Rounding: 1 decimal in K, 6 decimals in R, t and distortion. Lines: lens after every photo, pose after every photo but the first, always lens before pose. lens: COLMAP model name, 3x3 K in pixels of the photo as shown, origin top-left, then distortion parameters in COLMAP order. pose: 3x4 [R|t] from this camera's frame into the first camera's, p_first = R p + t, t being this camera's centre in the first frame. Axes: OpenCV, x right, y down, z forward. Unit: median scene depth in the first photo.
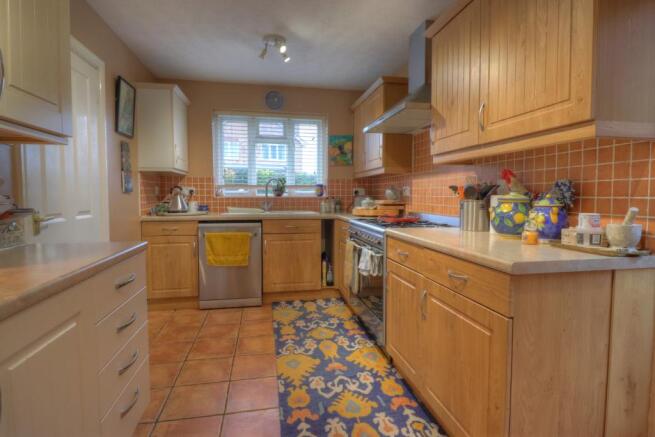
lens RADIAL K [[342.7, 0, 331.9], [0, 342.7, 212.8], [0, 0, 1]] dist [-0.006063, -0.005572]
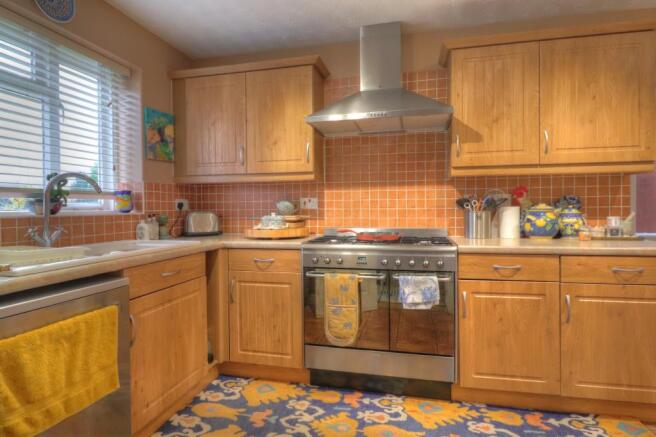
lens RADIAL K [[343.2, 0, 331.4], [0, 343.2, 213.3], [0, 0, 1]] dist [-0.006063, -0.005572]
pose [[0.414864, -0.019231, 0.909680, -0.540317], [0.057599, 0.998326, -0.005163, -0.035073], [-0.908059, 0.054539, 0.415277, 0.654853]]
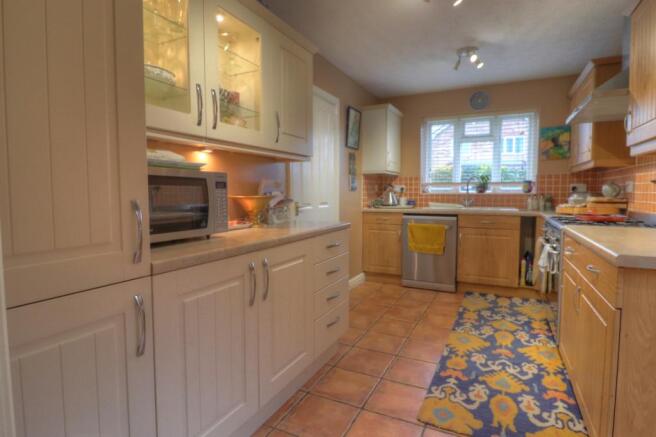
lens RADIAL K [[343.2, 0, 330.1], [0, 343.2, 213.1], [0, 0, 1]] dist [-0.006063, -0.005572]
pose [[0.787784, 0.035189, -0.614946, 0.164360], [-0.029780, 0.999375, 0.019037, 0.008652], [0.615231, 0.003317, 0.788340, -0.126586]]
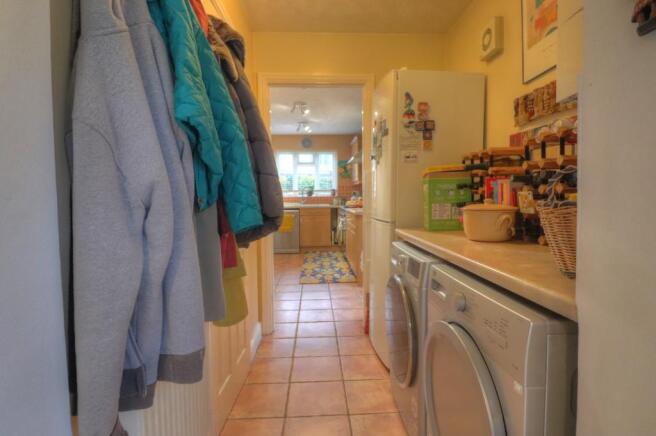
lens RADIAL K [[343.2, 0, 326.7], [0, 343.2, 211.4], [0, 0, 1]] dist [-0.006063, -0.005572]
pose [[0.986493, -0.006068, -0.163690, 0.296384], [0.004781, 0.999954, -0.008259, 0.060830], [0.163733, 0.007365, 0.986477, -0.992813]]
